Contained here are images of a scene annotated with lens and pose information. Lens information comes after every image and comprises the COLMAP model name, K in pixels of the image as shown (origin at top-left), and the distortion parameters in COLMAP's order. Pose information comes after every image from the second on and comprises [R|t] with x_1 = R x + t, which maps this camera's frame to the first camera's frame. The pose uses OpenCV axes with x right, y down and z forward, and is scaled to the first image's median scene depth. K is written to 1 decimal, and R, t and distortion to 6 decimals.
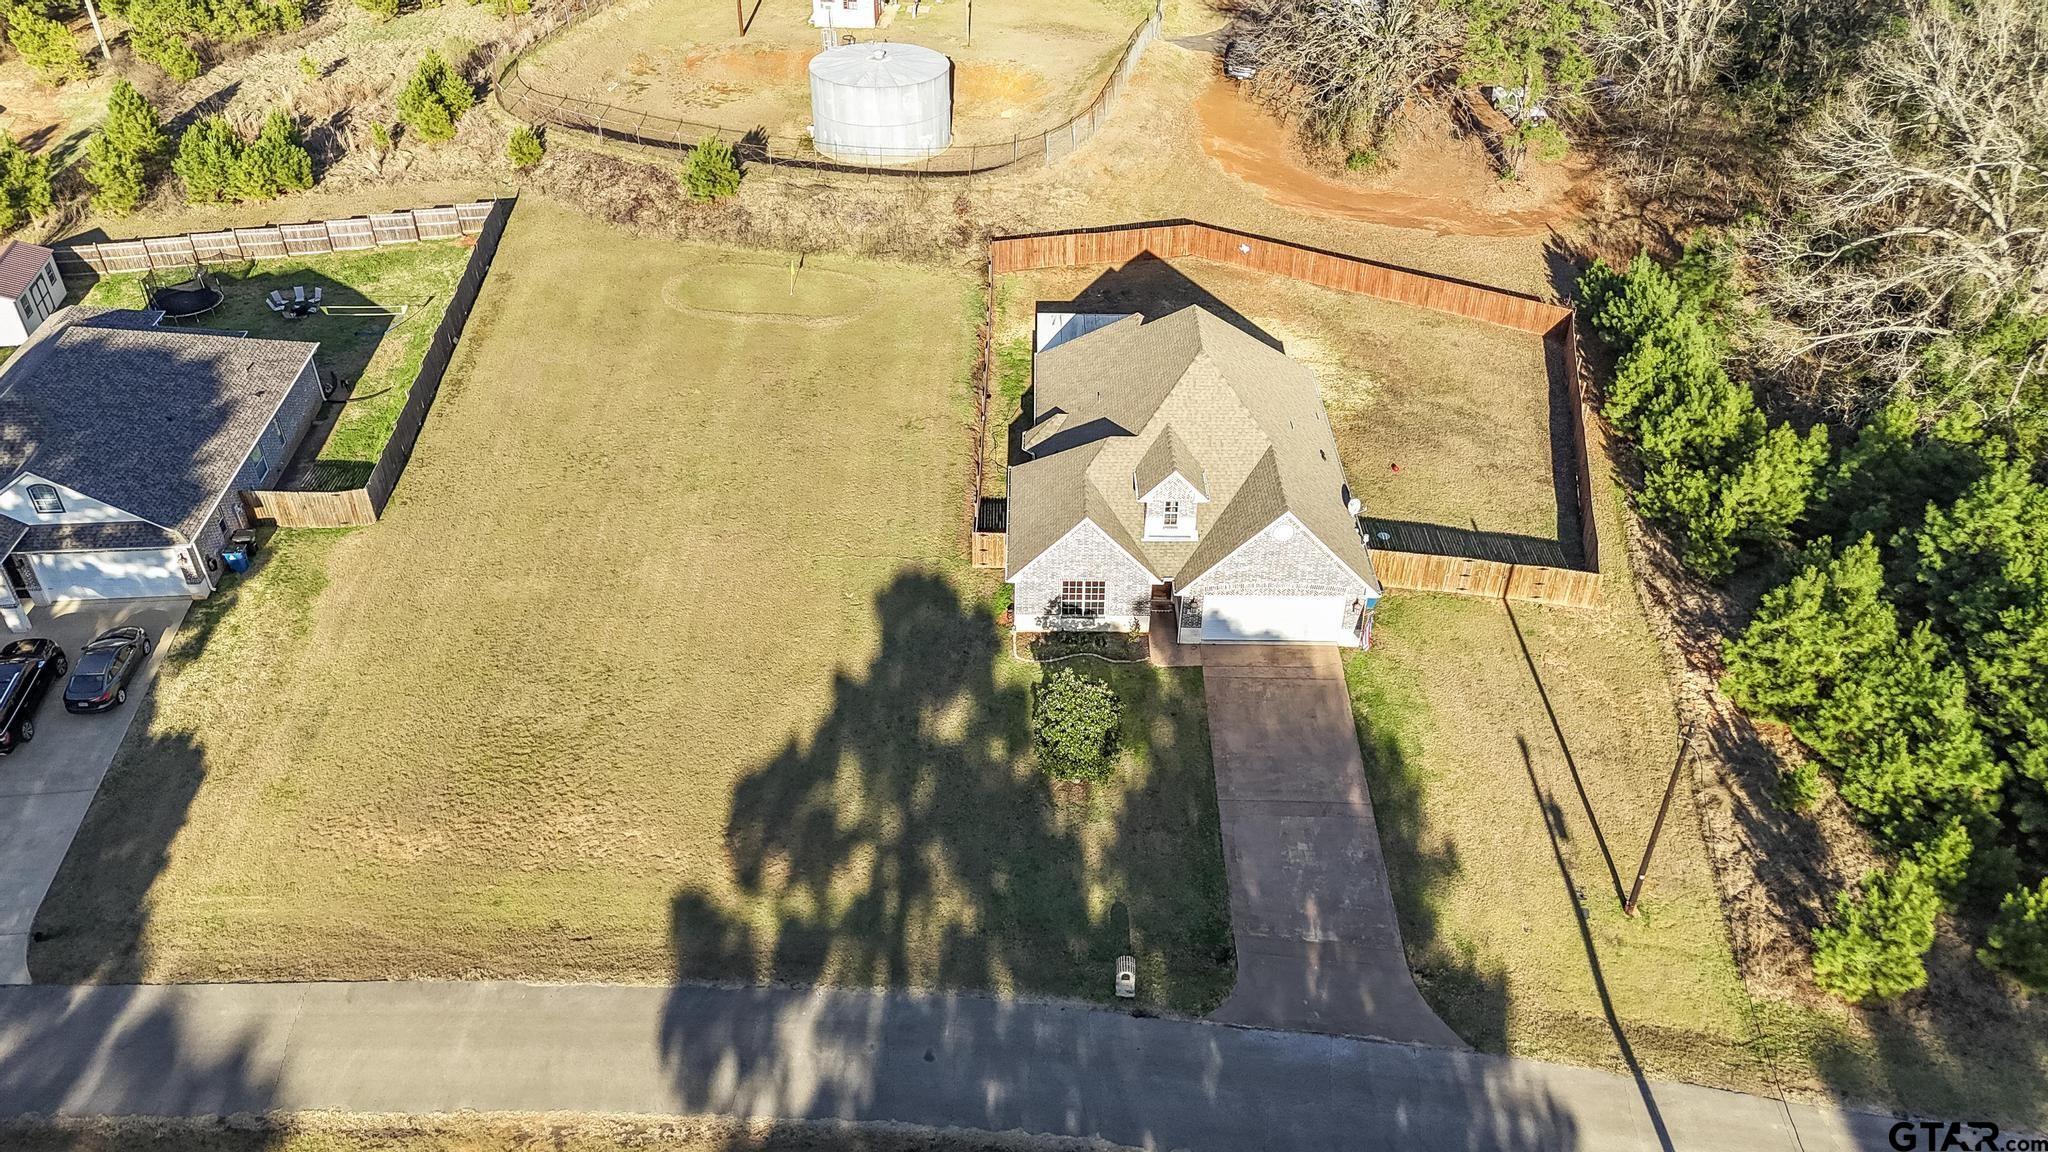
lens RADIAL K [[1508.8, 0, 1019.4], [0, 1508.8, 565.8], [0, 0, 1]] dist [0.063718, -0.054020]
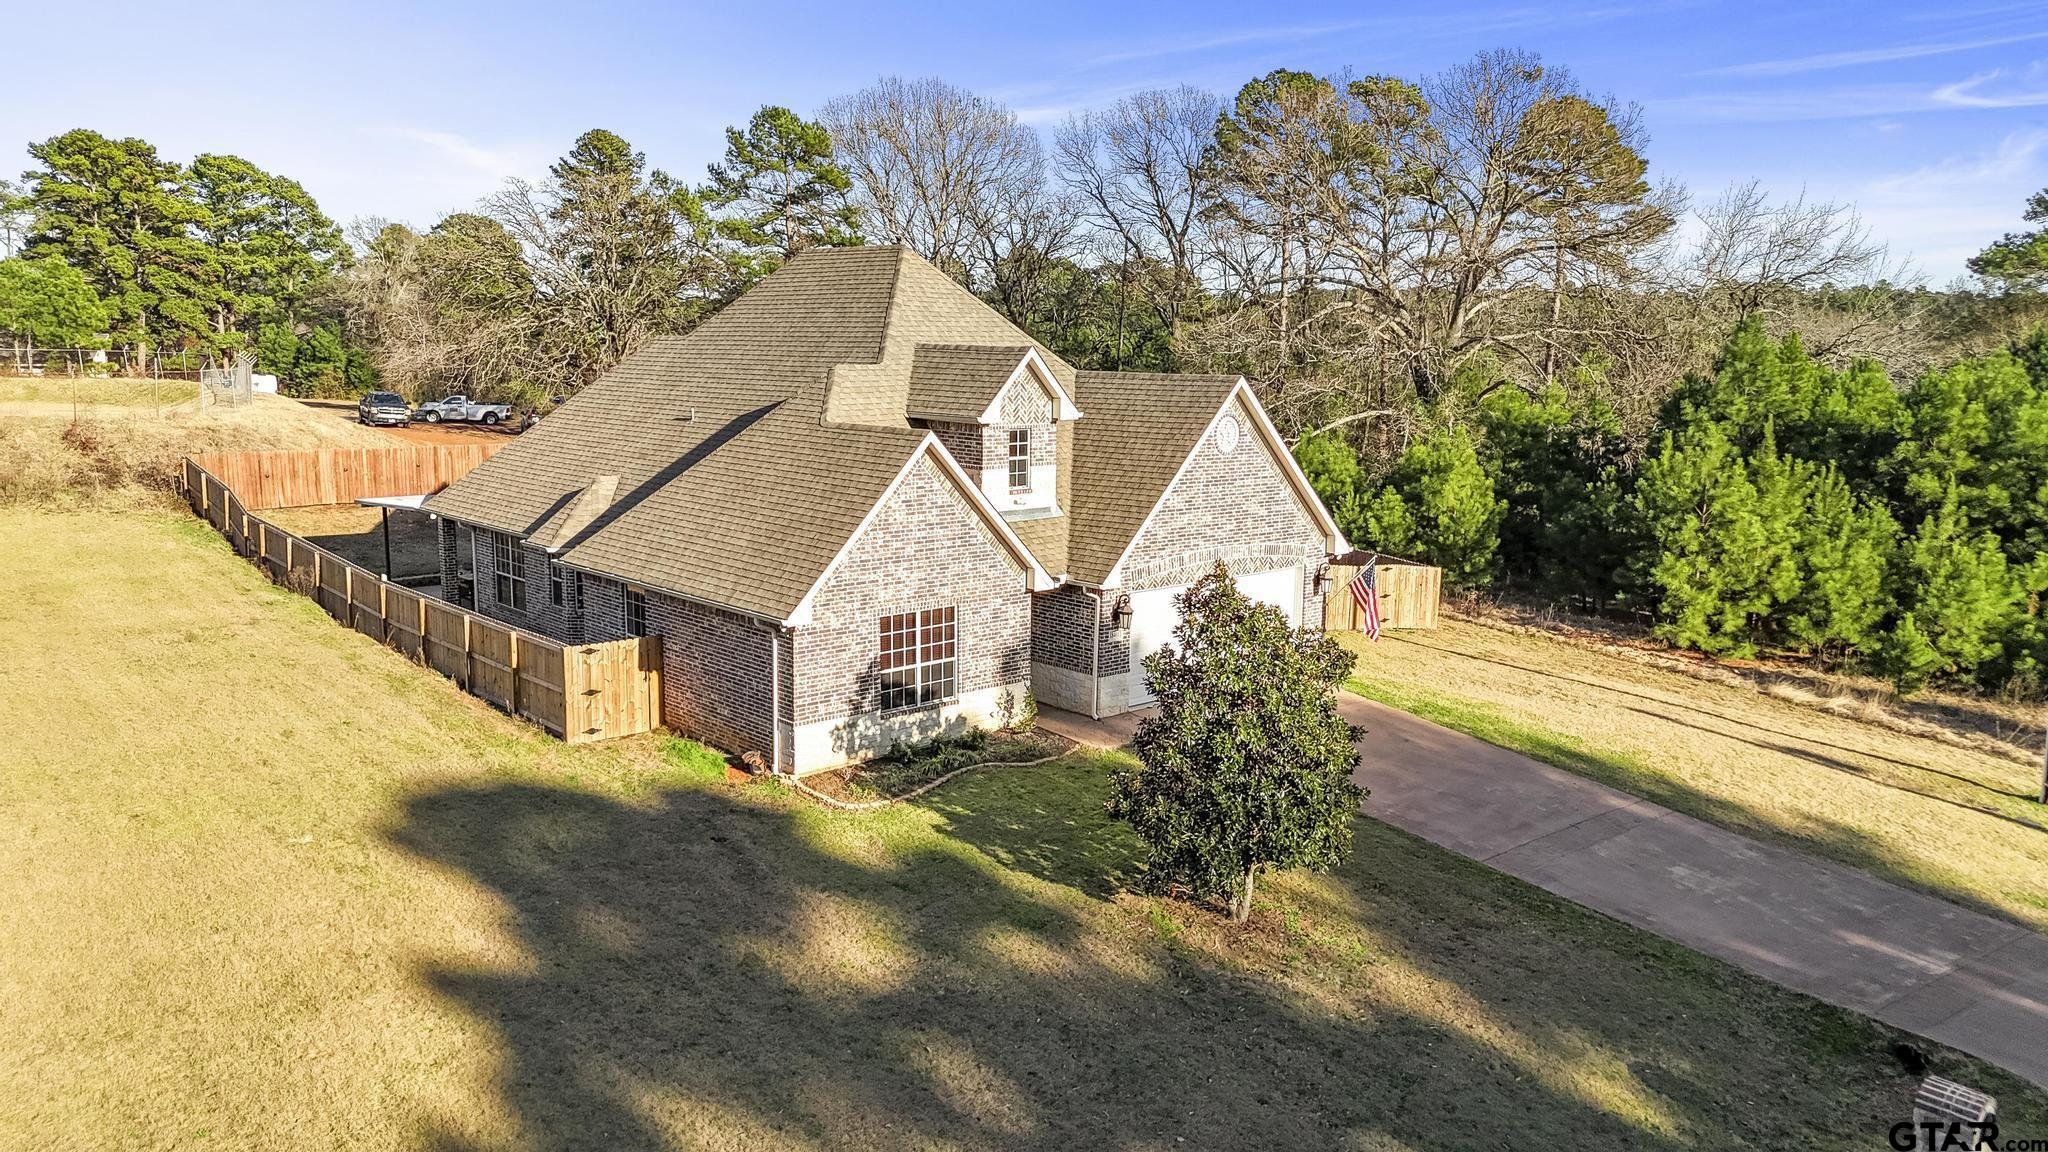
lens RADIAL K [[1508.8, 0, 1033.5], [0, 1508.8, 573.6], [0, 0, 1]] dist [0.063718, -0.054020]
pose [[0.734290, -0.104736, 0.670707, -0.240750], [0.390573, 0.873292, -0.291228, 0.149123], [-0.555221, 0.475806, 0.682157, 0.674371]]
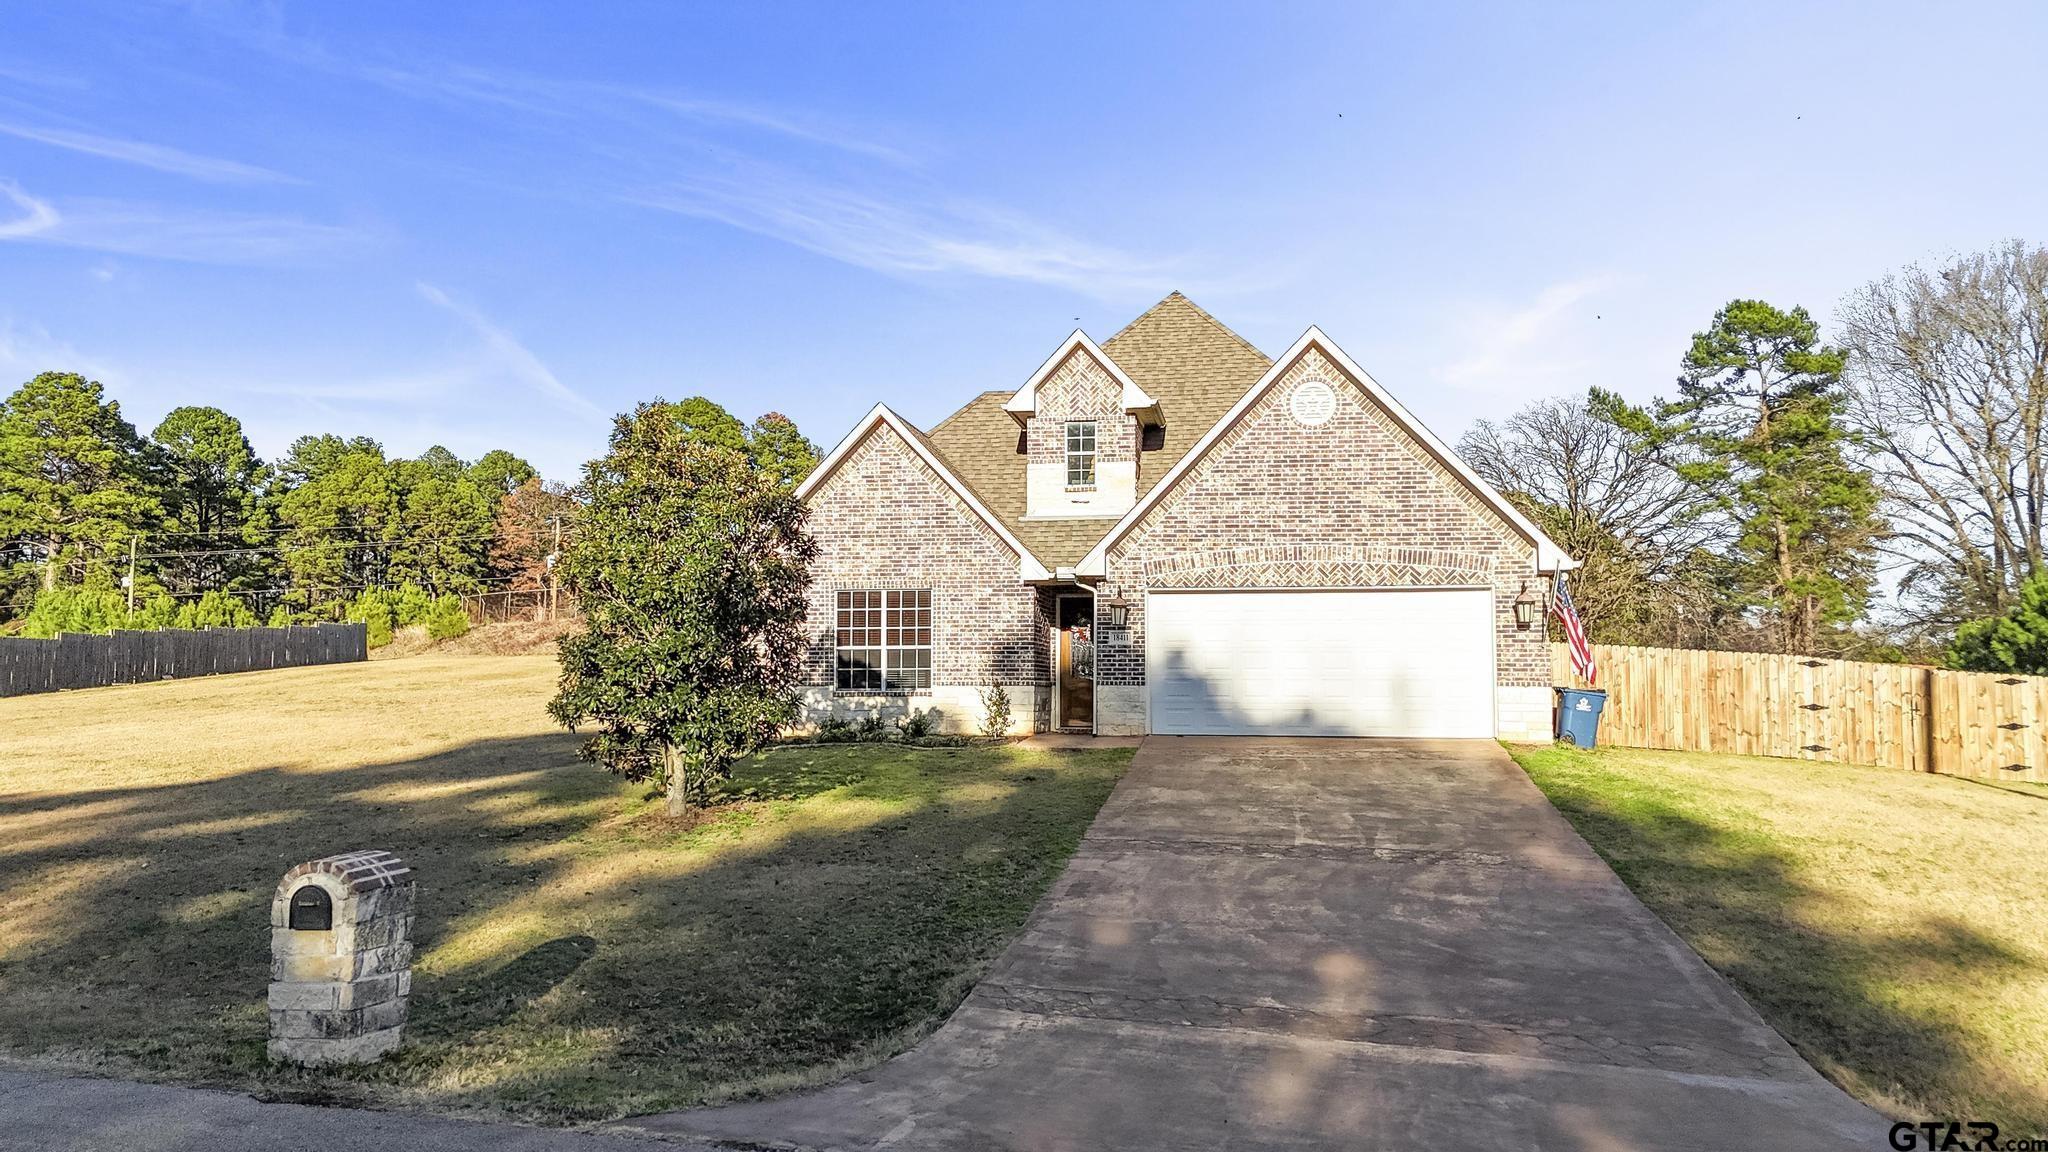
lens RADIAL K [[1508.8, 0, 1033.9], [0, 1508.8, 559.2], [0, 0, 1]] dist [0.063718, -0.054020]
pose [[0.987485, -0.015745, -0.156924, 0.159099], [-0.090271, 0.759465, -0.644255, 0.290114], [0.129322, 0.650358, 0.748539, 0.677879]]
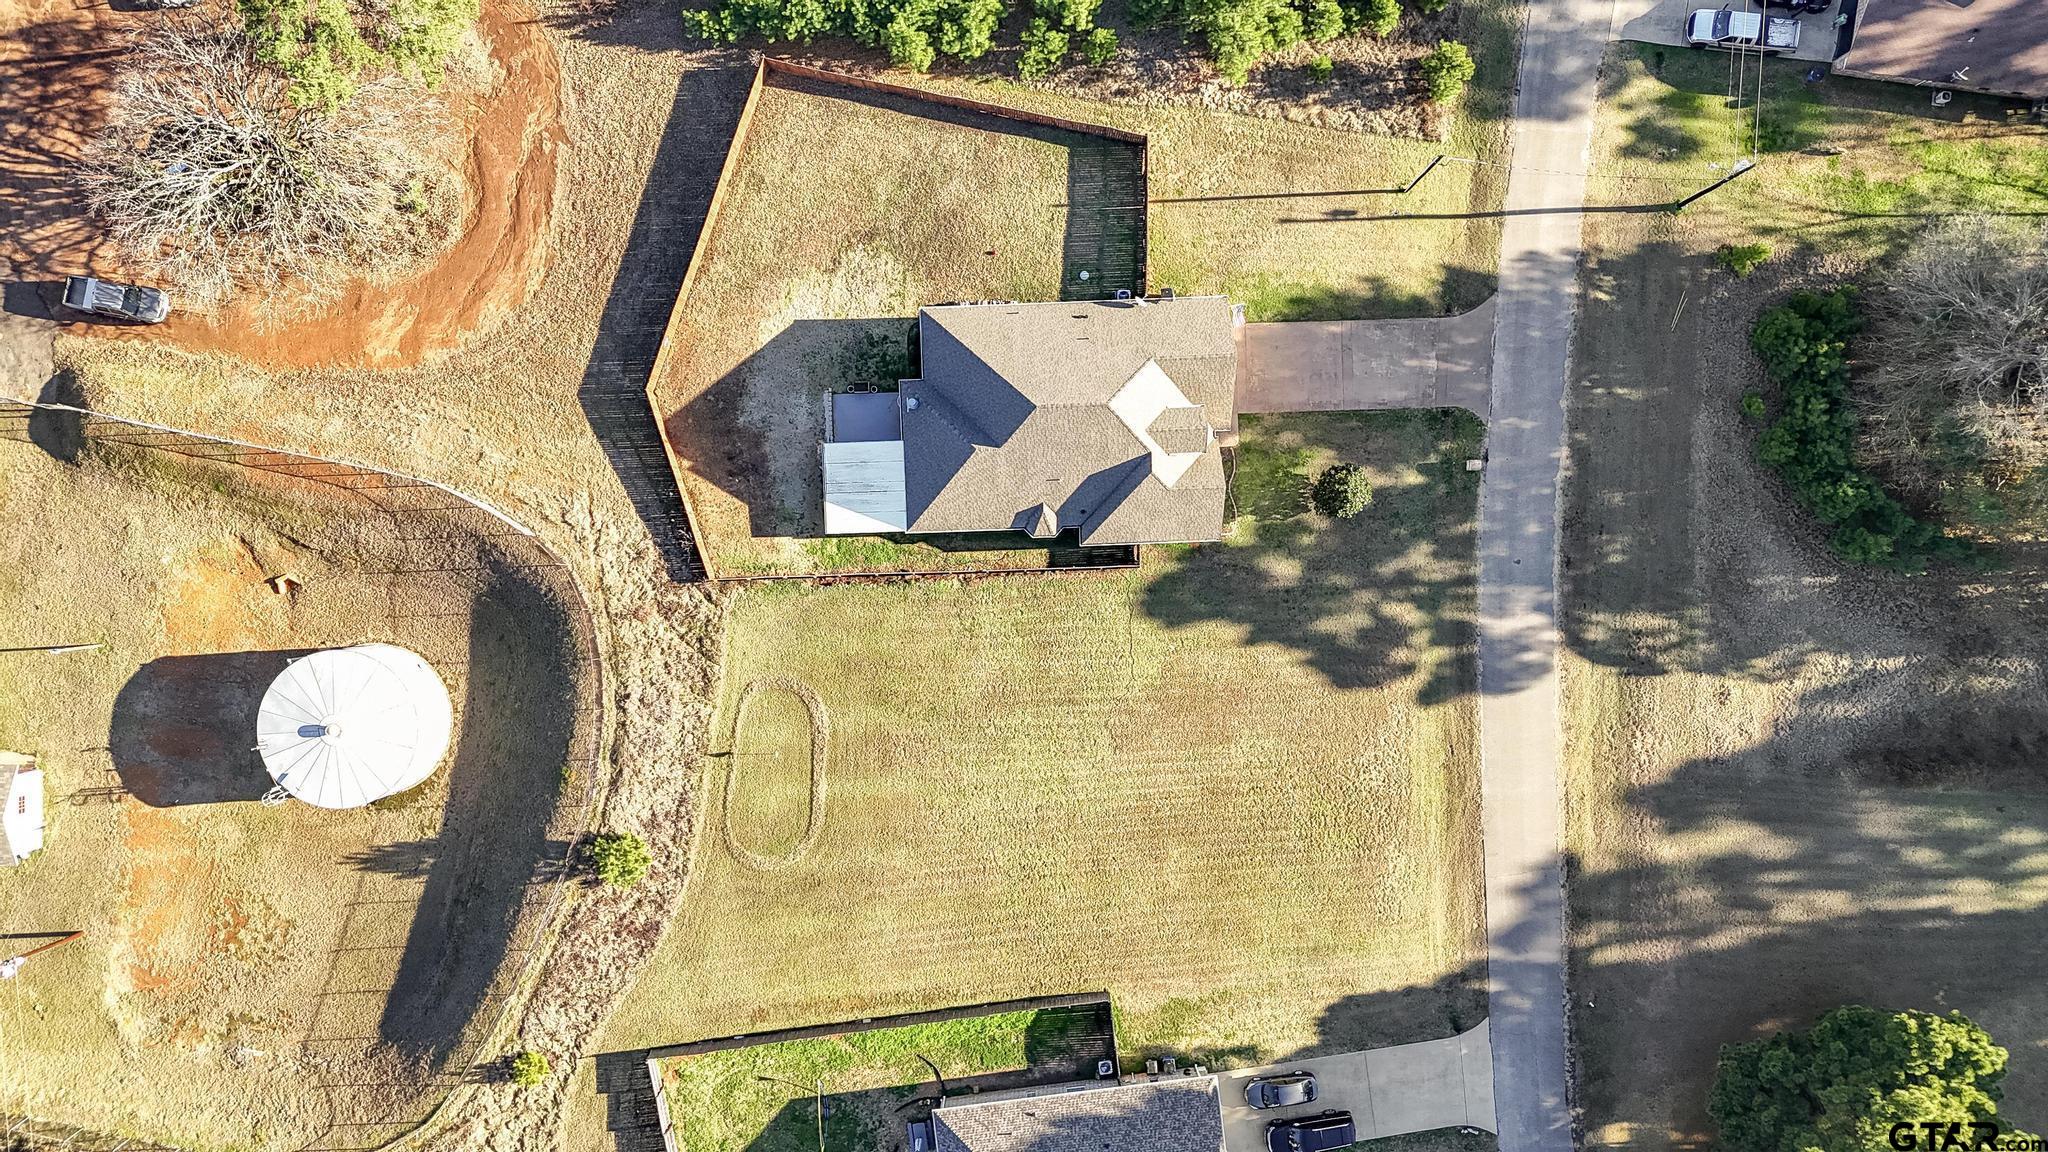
lens RADIAL K [[1508.8, 0, 1025.0], [0, 1508.8, 569.9], [0, 0, 1]] dist [0.063718, -0.054020]
pose [[-0.045814, -0.998396, -0.033255, 0.020381], [0.586609, -0.053834, 0.808079, -1.350929], [-0.808573, 0.017514, 0.588135, 0.260964]]
